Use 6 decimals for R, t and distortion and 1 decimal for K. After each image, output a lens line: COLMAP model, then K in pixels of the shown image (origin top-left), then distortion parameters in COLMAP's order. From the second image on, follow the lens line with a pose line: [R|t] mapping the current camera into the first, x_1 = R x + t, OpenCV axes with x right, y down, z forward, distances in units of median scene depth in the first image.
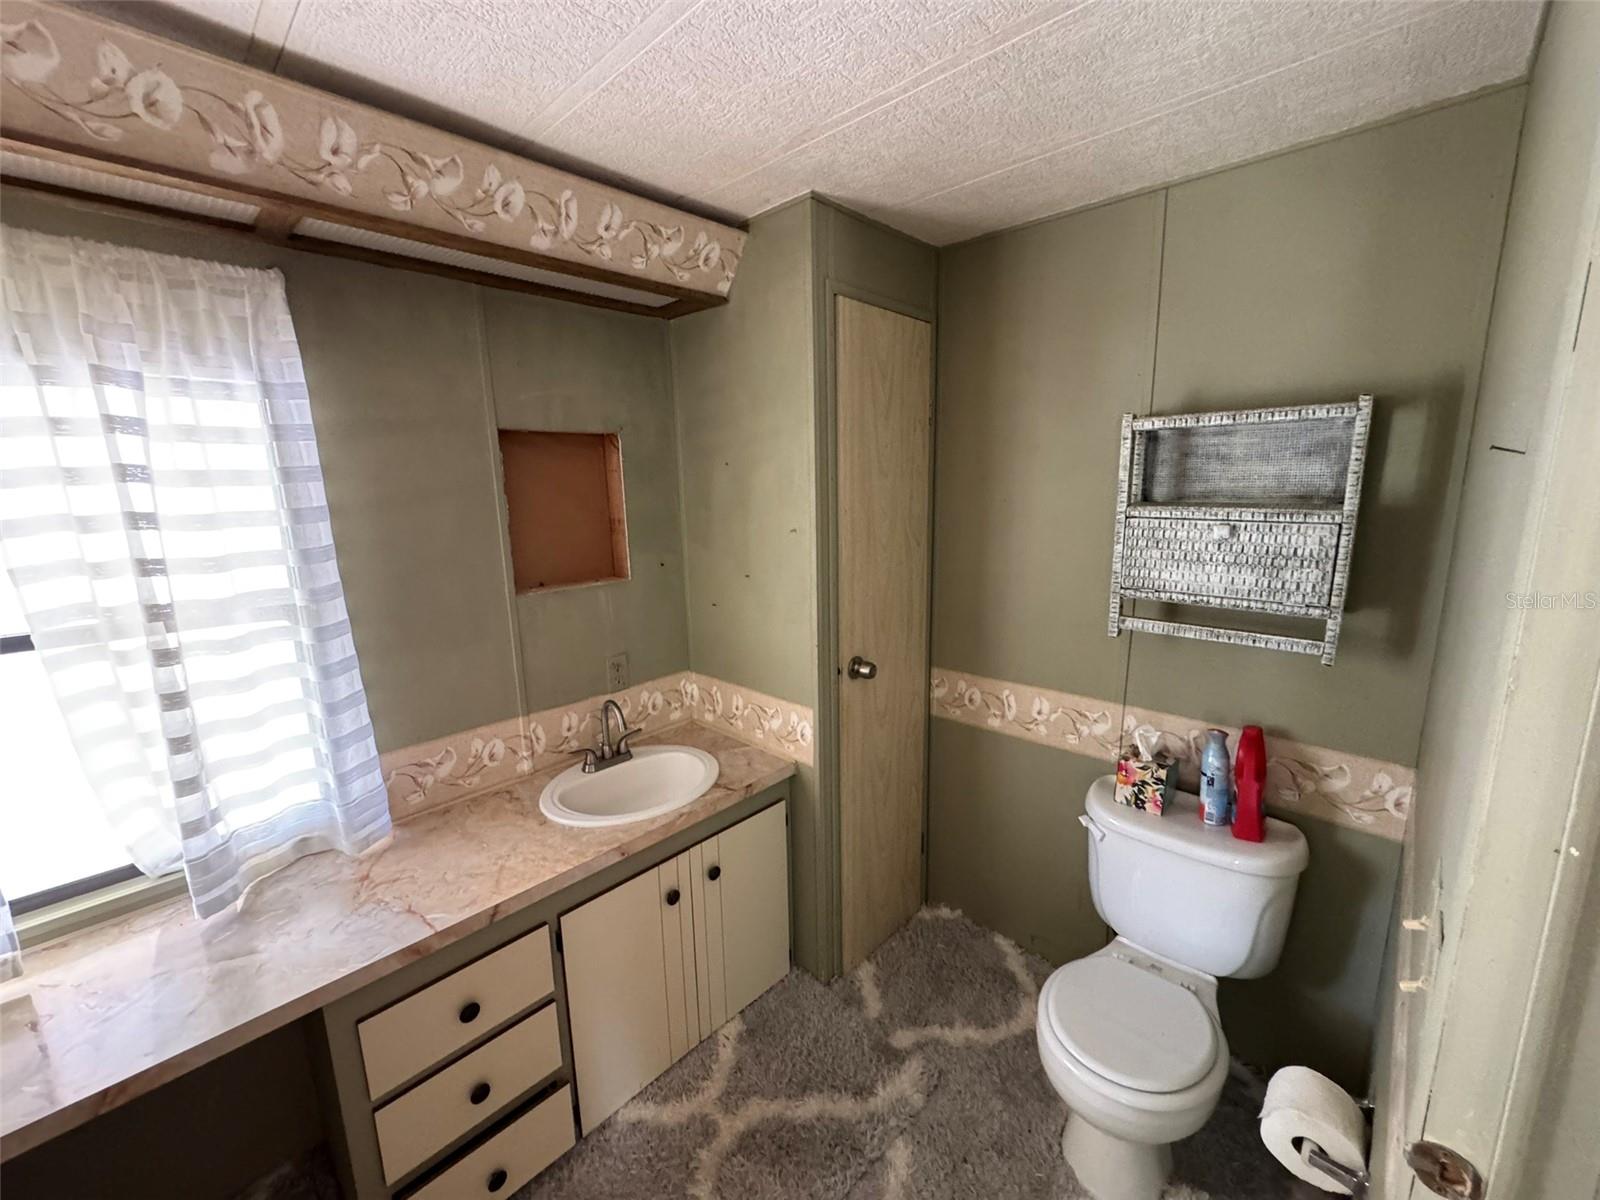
lens RADIAL K [[639.0, 0, 795.3], [0, 639.0, 603.1], [0, 0, 1]] dist [-0.003226, 0.000408]
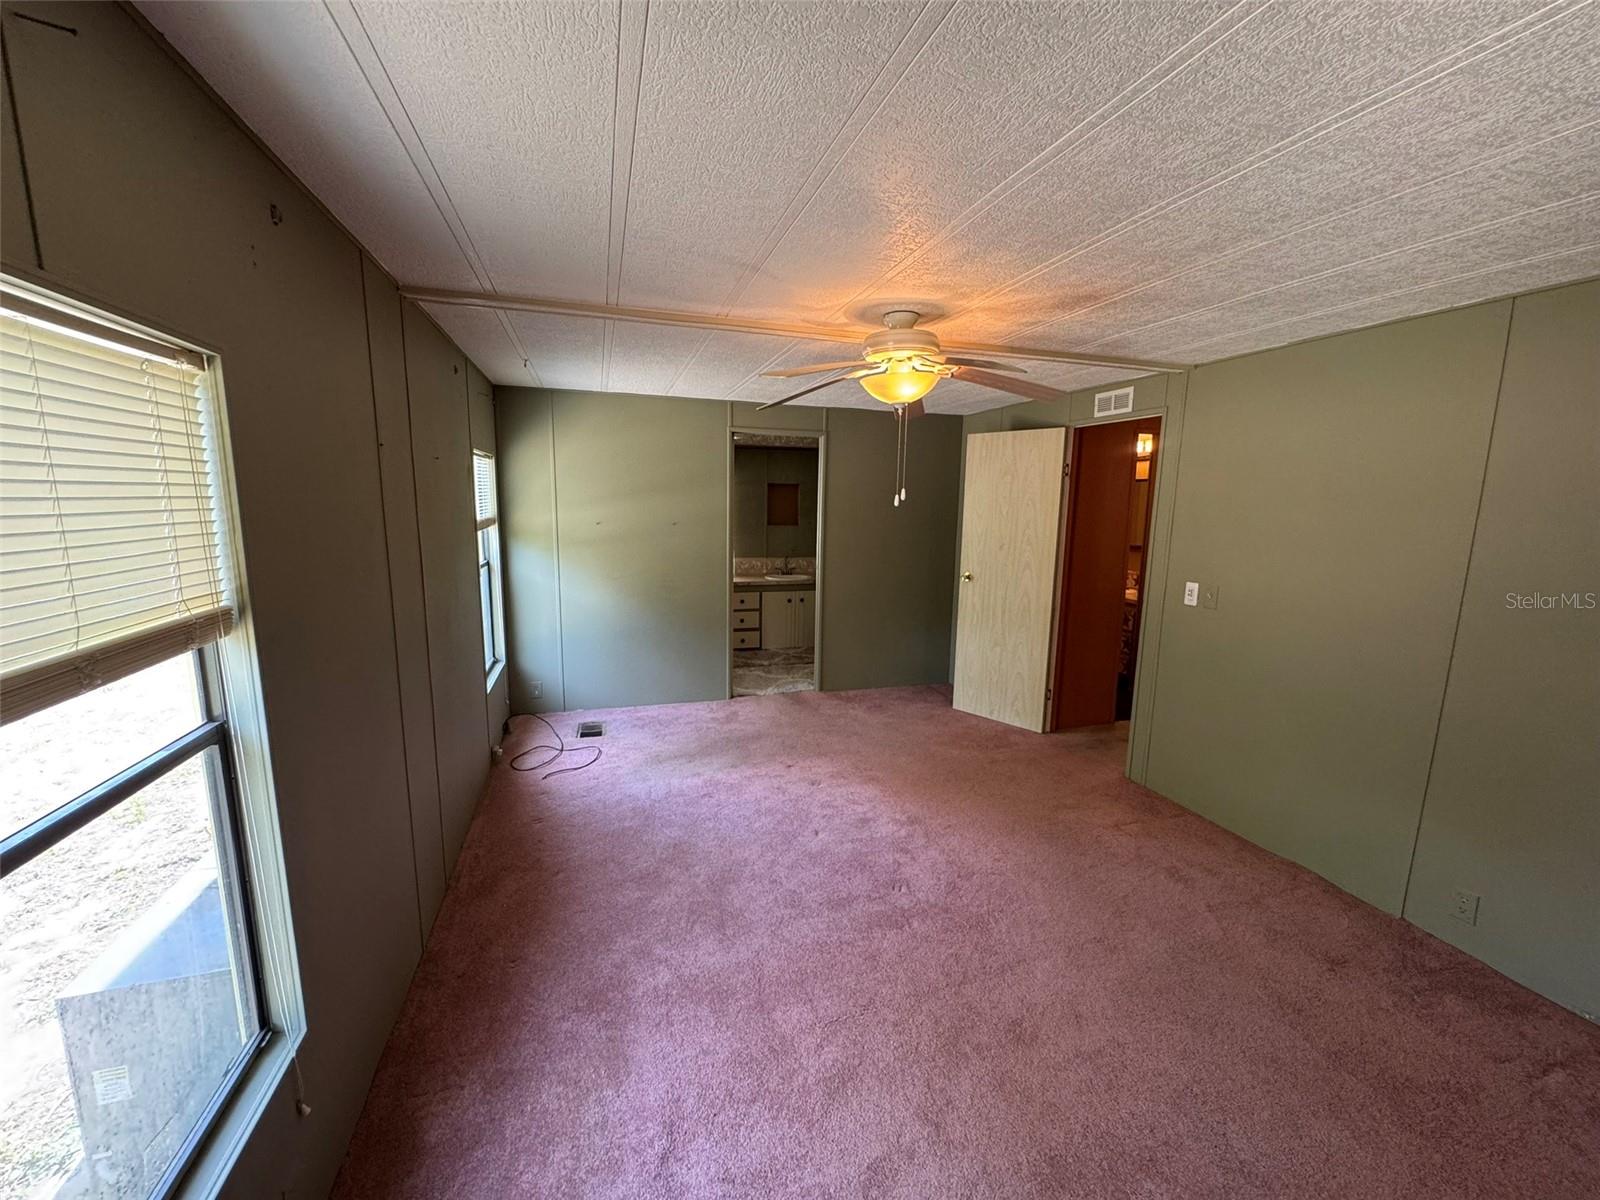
lens RADIAL K [[639.0, 0, 800.9], [0, 639.0, 601.2], [0, 0, 1]] dist [-0.003226, 0.000408]
pose [[0.878017, 0.115294, -0.464535, 1.876195], [-0.125643, 0.992037, 0.008739, 0.450204], [0.461843, 0.050692, 0.885512, -2.728588]]
